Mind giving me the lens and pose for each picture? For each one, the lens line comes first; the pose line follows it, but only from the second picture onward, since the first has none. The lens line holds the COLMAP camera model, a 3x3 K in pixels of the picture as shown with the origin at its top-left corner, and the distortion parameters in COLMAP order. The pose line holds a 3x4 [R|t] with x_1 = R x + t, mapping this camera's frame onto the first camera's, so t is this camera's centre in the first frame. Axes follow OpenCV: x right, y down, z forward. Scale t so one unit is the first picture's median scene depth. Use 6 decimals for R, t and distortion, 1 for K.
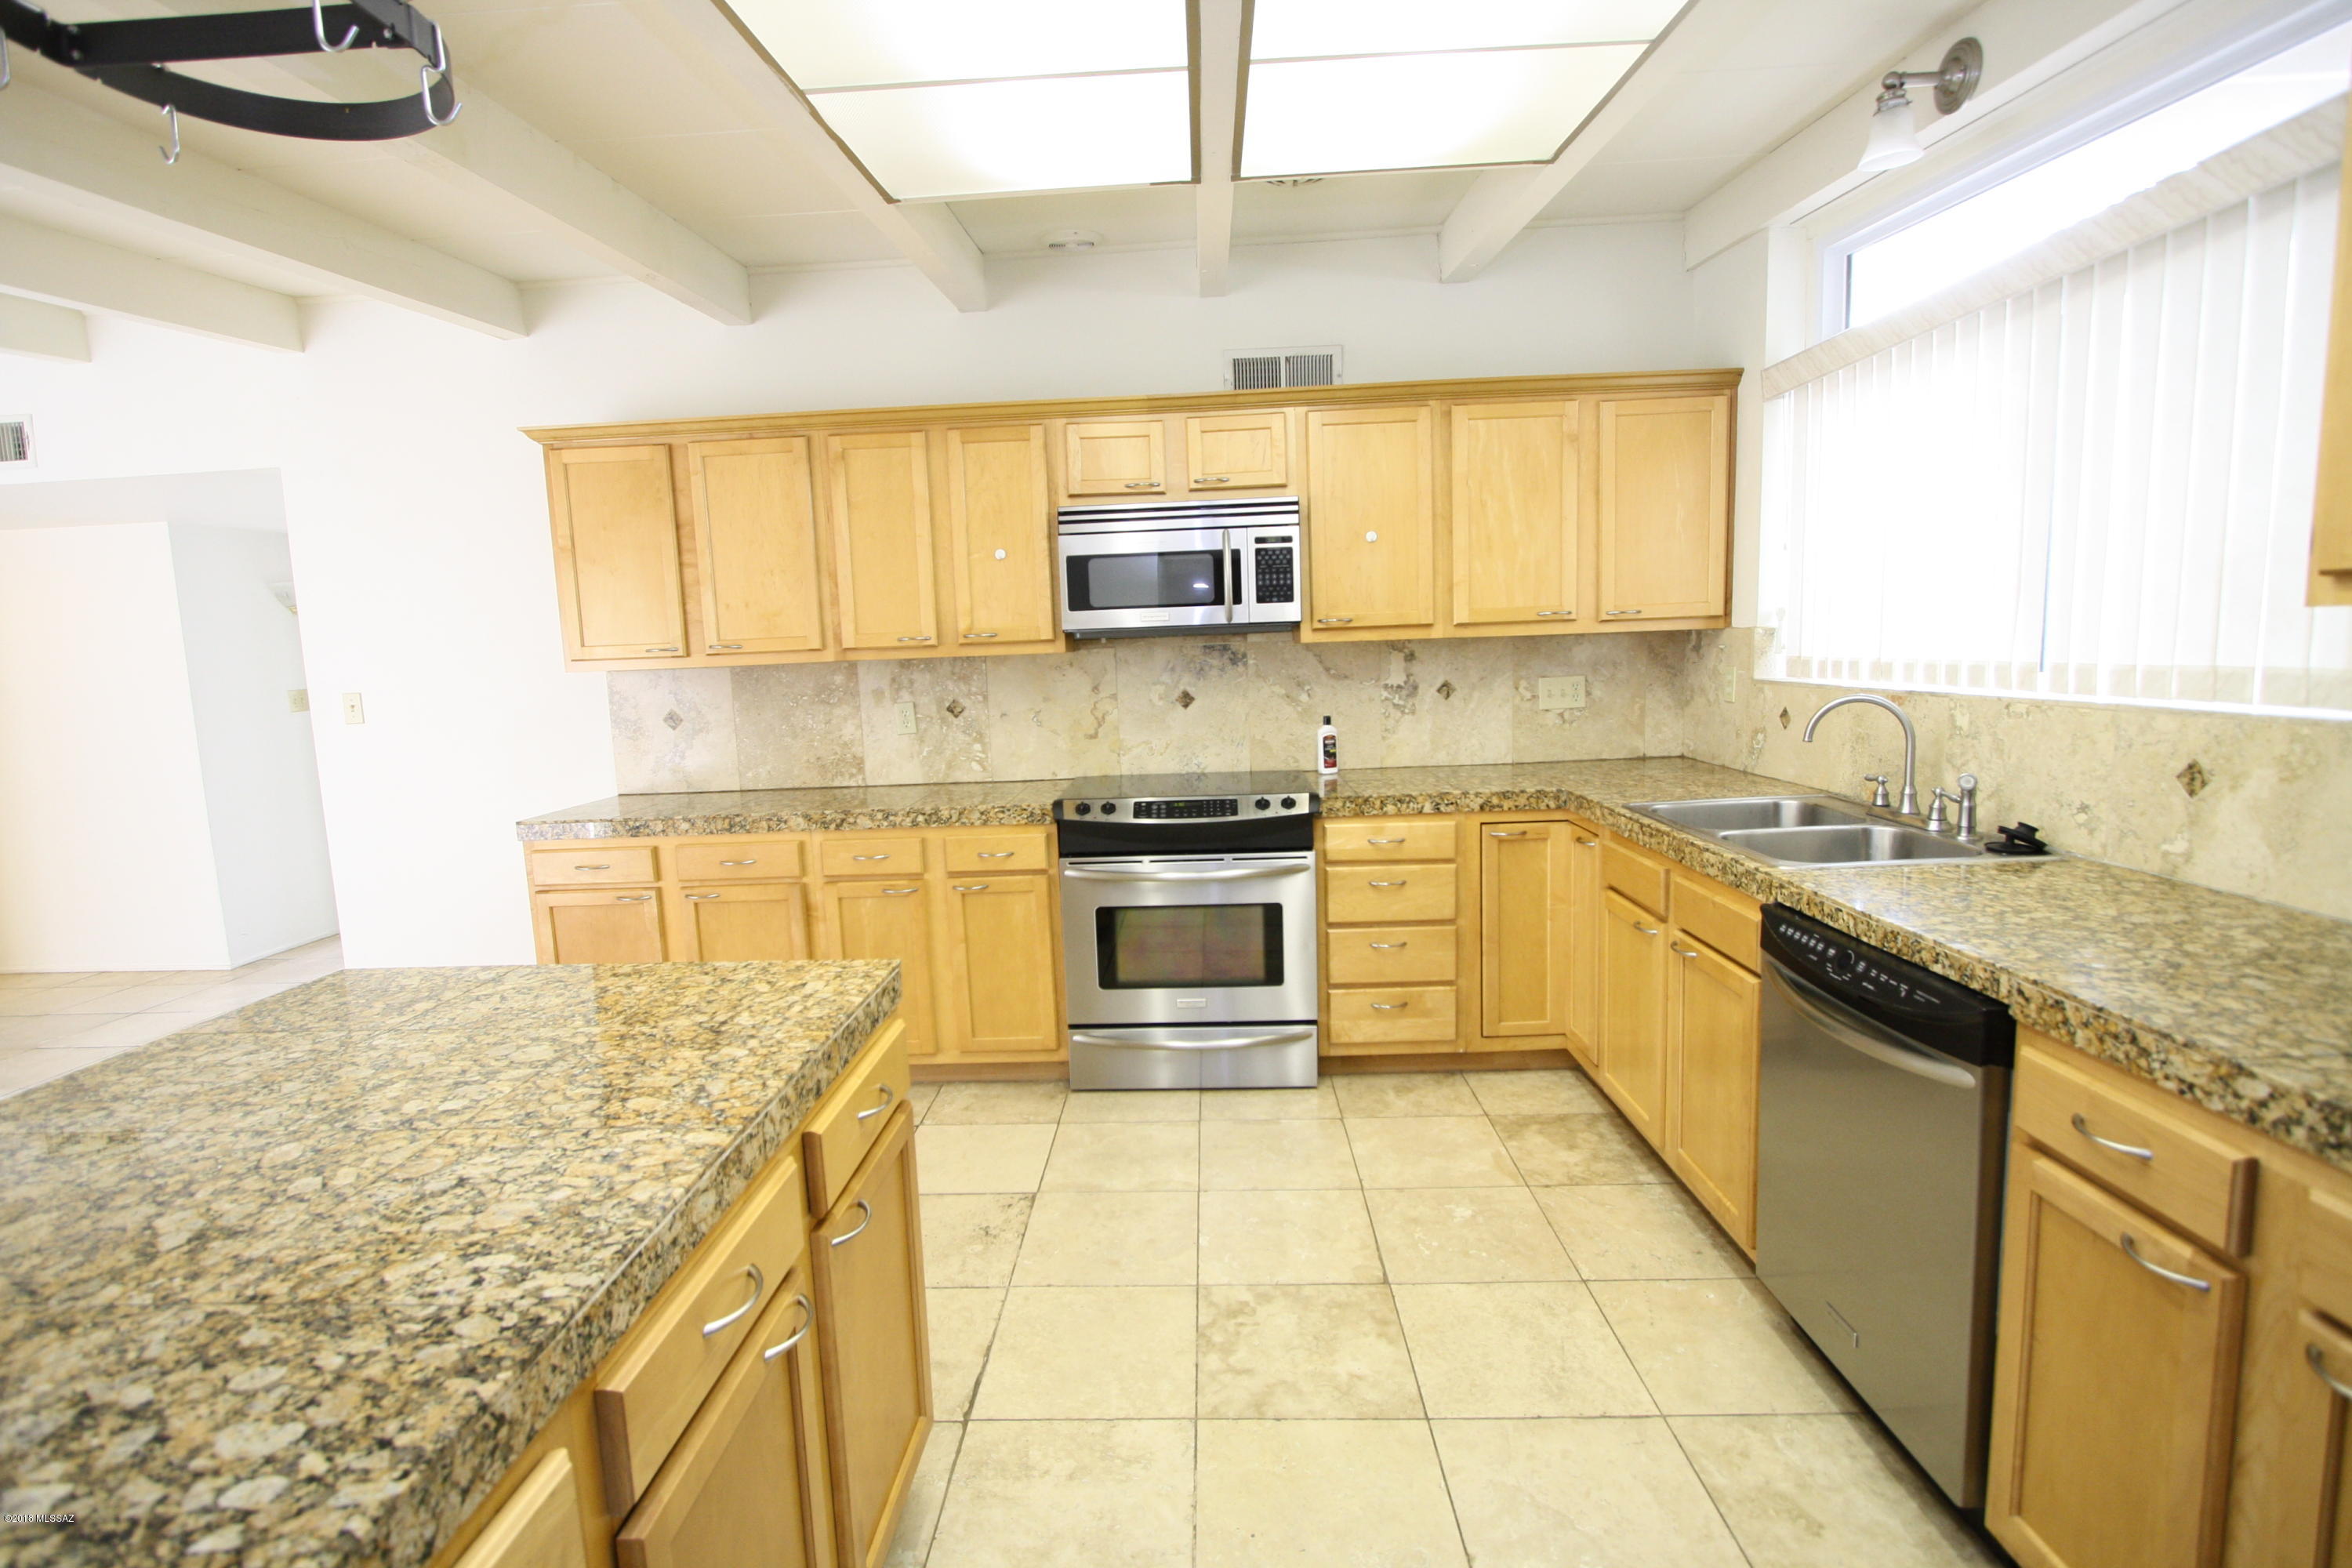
lens RADIAL K [[1093.8, 0, 1169.2], [0, 1093.8, 784.2], [0, 0, 1]] dist [-0.015797, 0.002523]
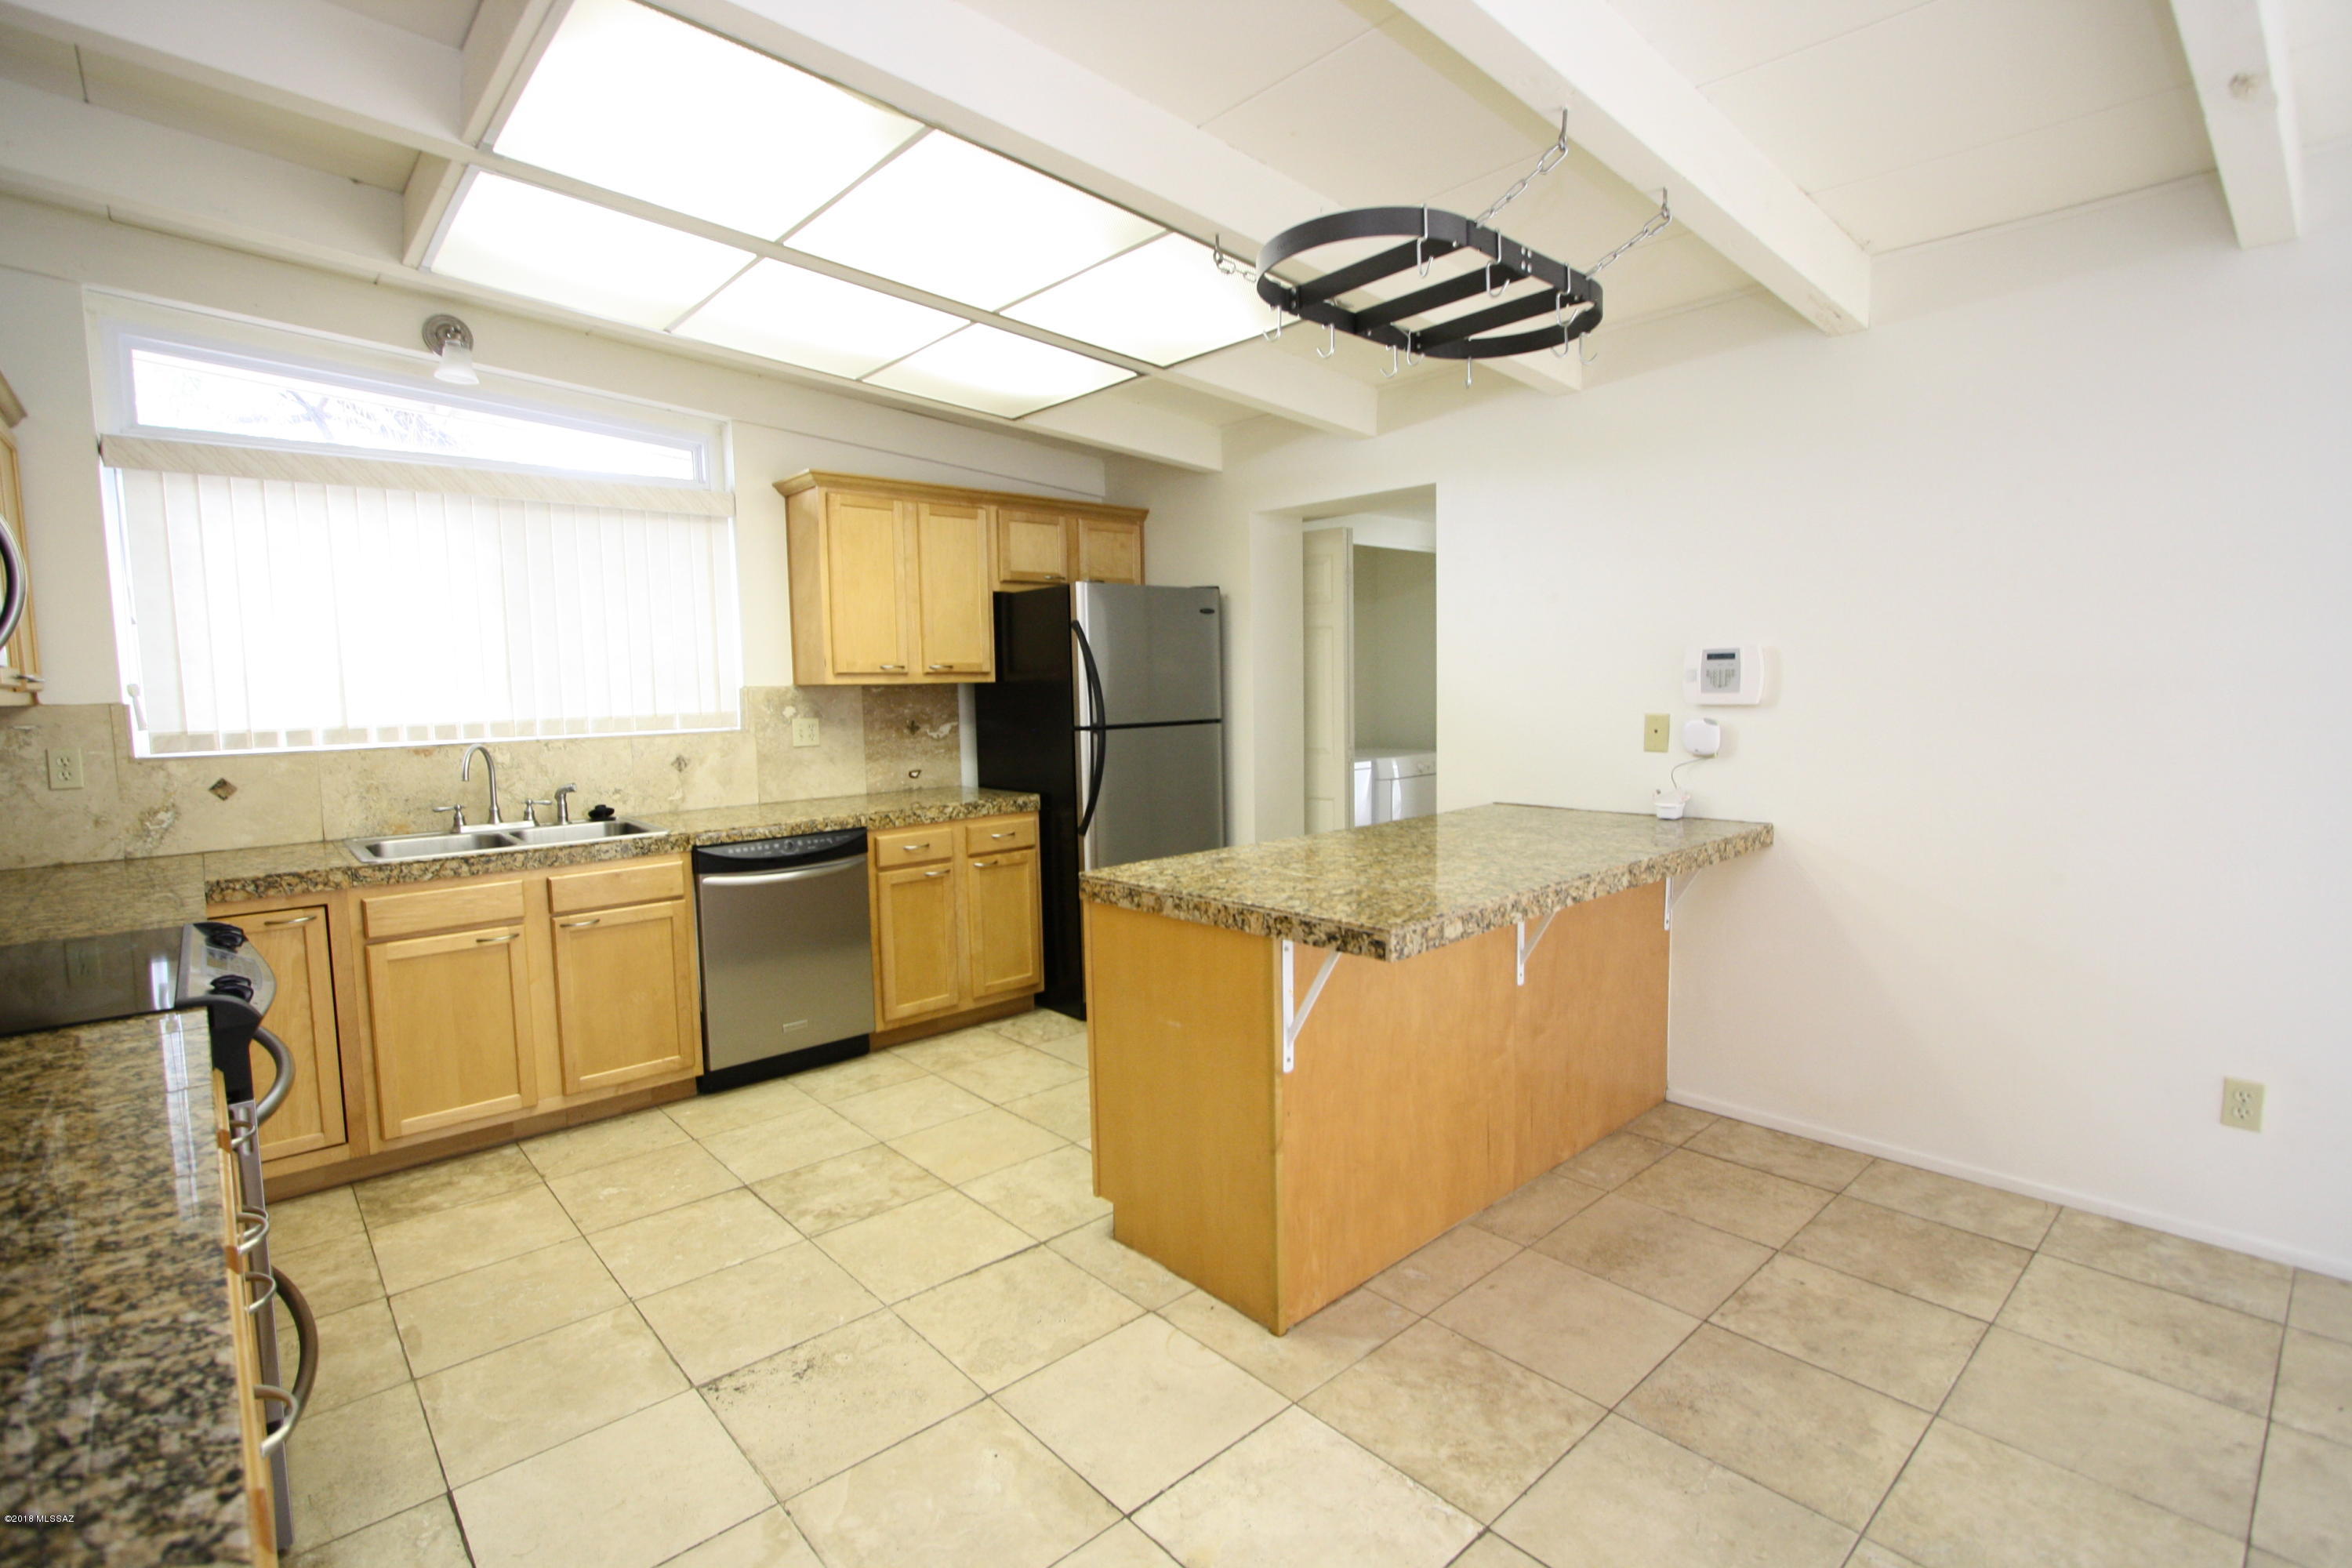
lens RADIAL K [[1093.8, 0, 1162.0], [0, 1093.8, 788.1], [0, 0, 1]] dist [-0.015797, 0.002523]
pose [[-0.687899, -0.017325, 0.725600, -0.702201], [0.140290, 0.977689, 0.156344, -0.086830], [-0.712119, 0.209343, -0.670121, 0.936585]]
